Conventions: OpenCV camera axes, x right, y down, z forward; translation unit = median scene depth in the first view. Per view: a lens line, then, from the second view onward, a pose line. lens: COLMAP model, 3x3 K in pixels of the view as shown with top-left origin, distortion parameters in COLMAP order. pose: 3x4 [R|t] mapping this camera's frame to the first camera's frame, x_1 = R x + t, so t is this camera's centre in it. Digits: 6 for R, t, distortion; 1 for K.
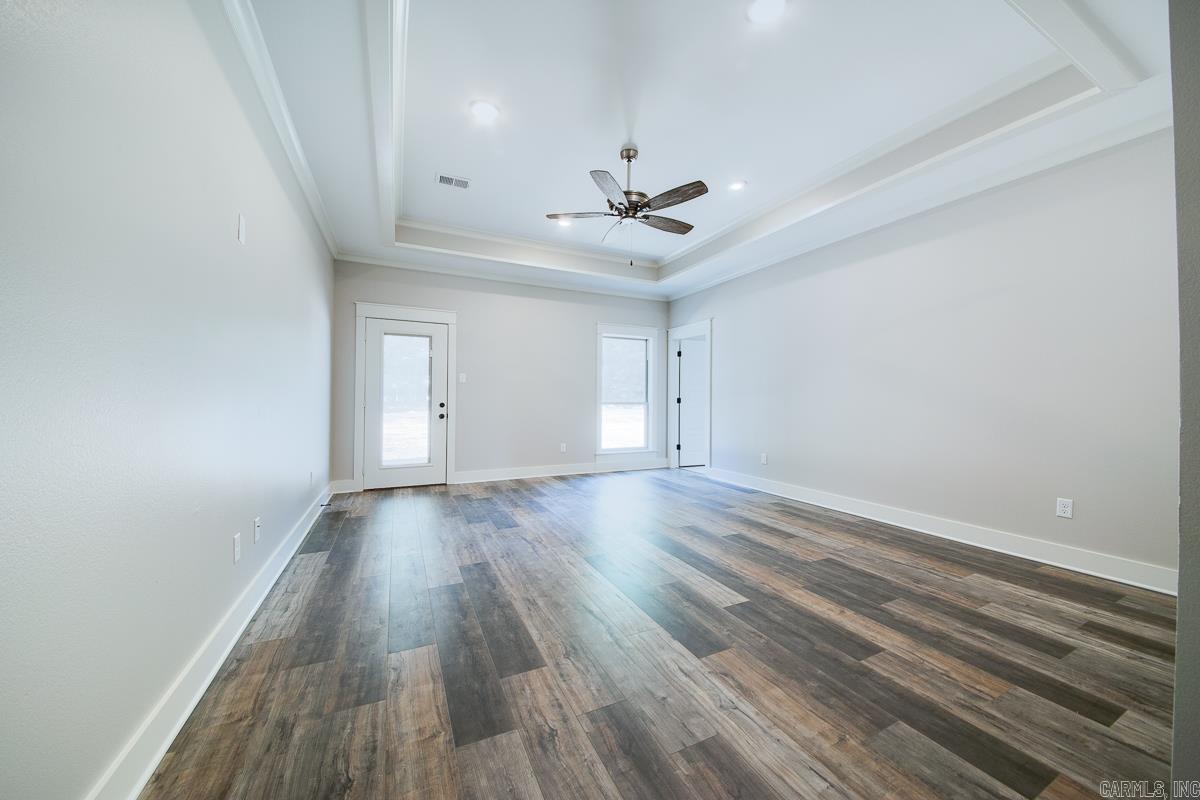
lens RADIAL K [[422.5, 0, 596.0], [0, 422.5, 396.3], [0, 0, 1]] dist [0.015880, -0.020174]
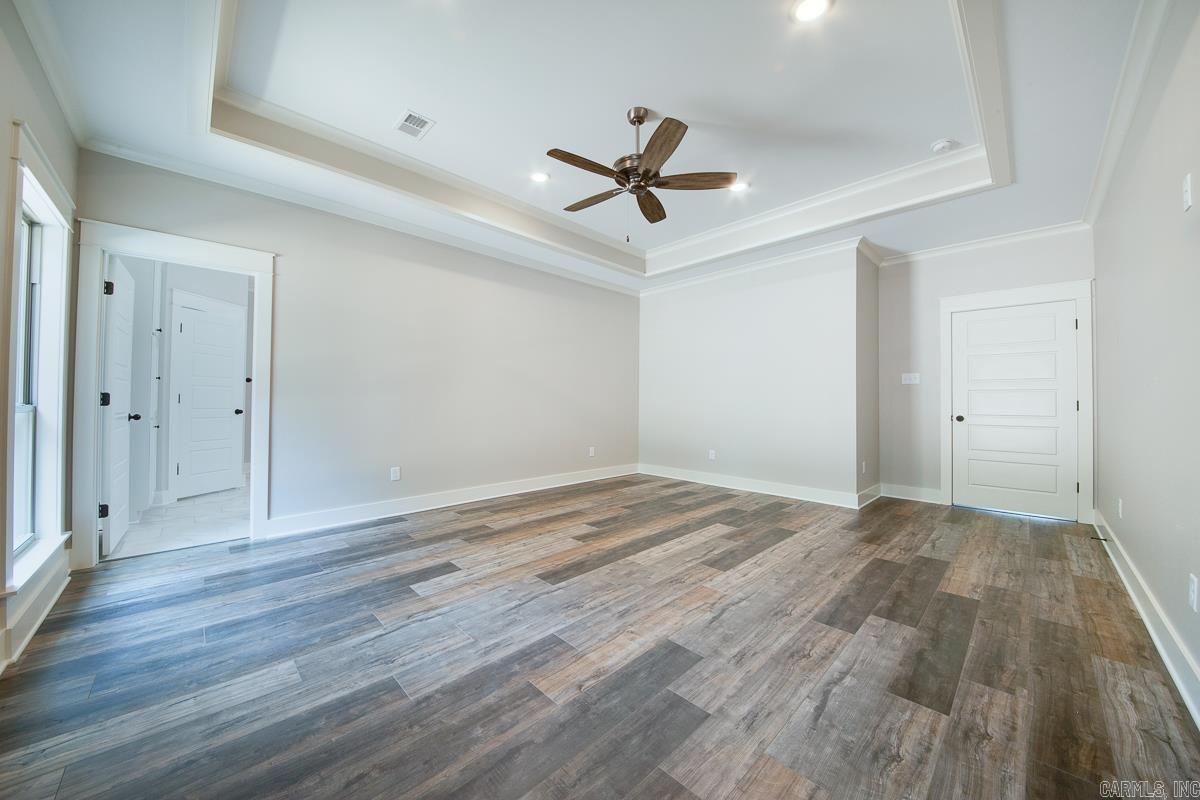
lens RADIAL K [[422.5, 0, 596.0], [0, 422.5, 396.3], [0, 0, 1]] dist [0.015880, -0.020174]
pose [[-0.324649, -0.000591, 0.945834, -0.848211], [-0.016147, 0.999858, -0.004918, 0.003964], [-0.945697, -0.016869, -0.324613, 1.627478]]
